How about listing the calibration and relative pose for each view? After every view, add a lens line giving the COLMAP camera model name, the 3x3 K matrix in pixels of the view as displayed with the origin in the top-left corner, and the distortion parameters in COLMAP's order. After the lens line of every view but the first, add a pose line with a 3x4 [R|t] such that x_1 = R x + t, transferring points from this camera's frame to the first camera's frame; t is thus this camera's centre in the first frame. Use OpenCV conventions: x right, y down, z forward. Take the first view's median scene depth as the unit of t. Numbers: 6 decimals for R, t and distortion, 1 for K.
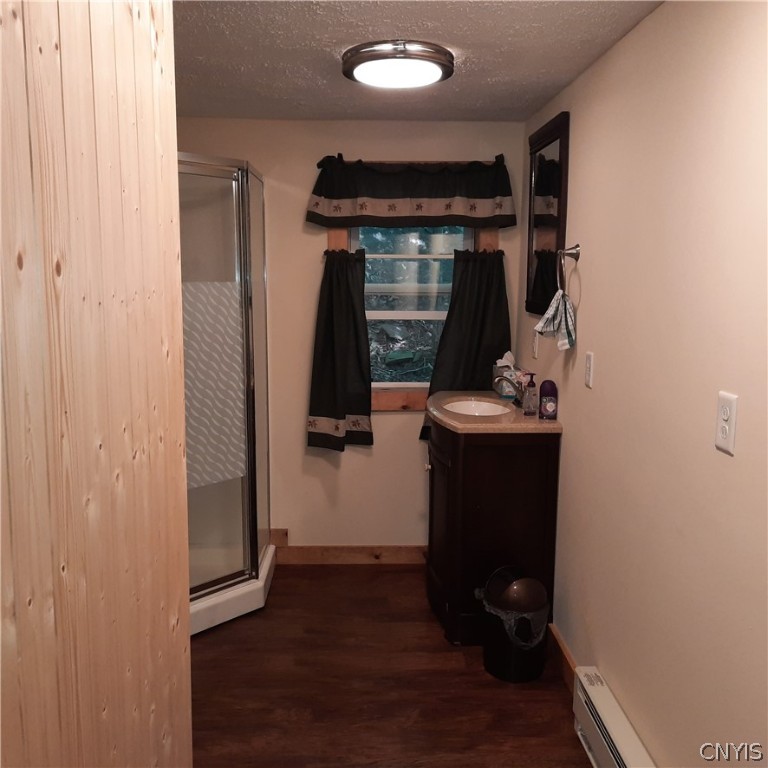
lens RADIAL K [[757.0, 0, 363.2], [0, 757.0, 379.3], [0, 0, 1]] dist [0.063348, -0.080628]
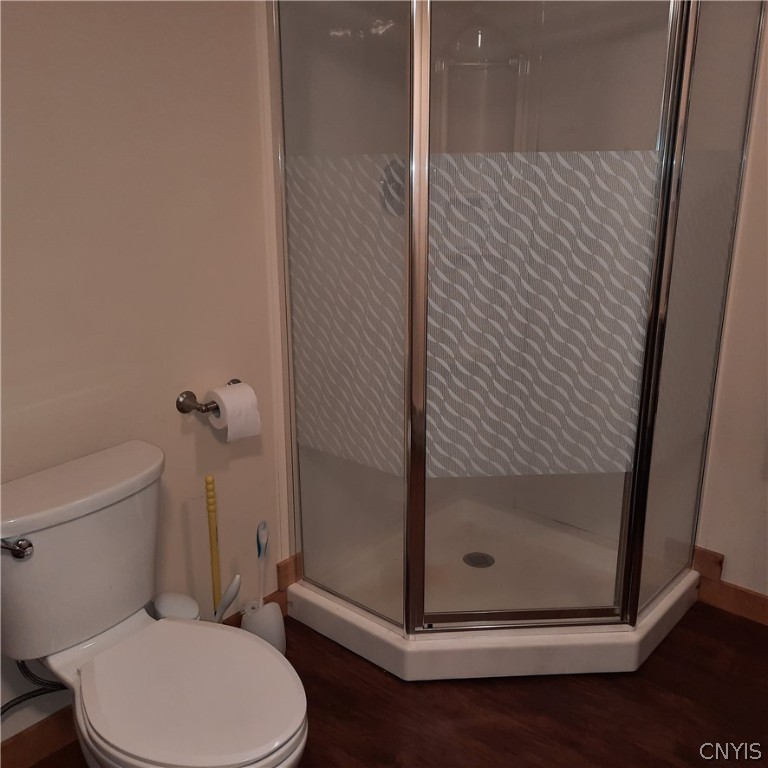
lens RADIAL K [[757.0, 0, 363.2], [0, 757.0, 379.3], [0, 0, 1]] dist [0.063348, -0.080628]
pose [[0.735119, 0.182289, -0.652971, 0.078326], [-0.077871, 0.979501, 0.185779, -0.046966], [0.673451, -0.085723, 0.734245, 0.393706]]
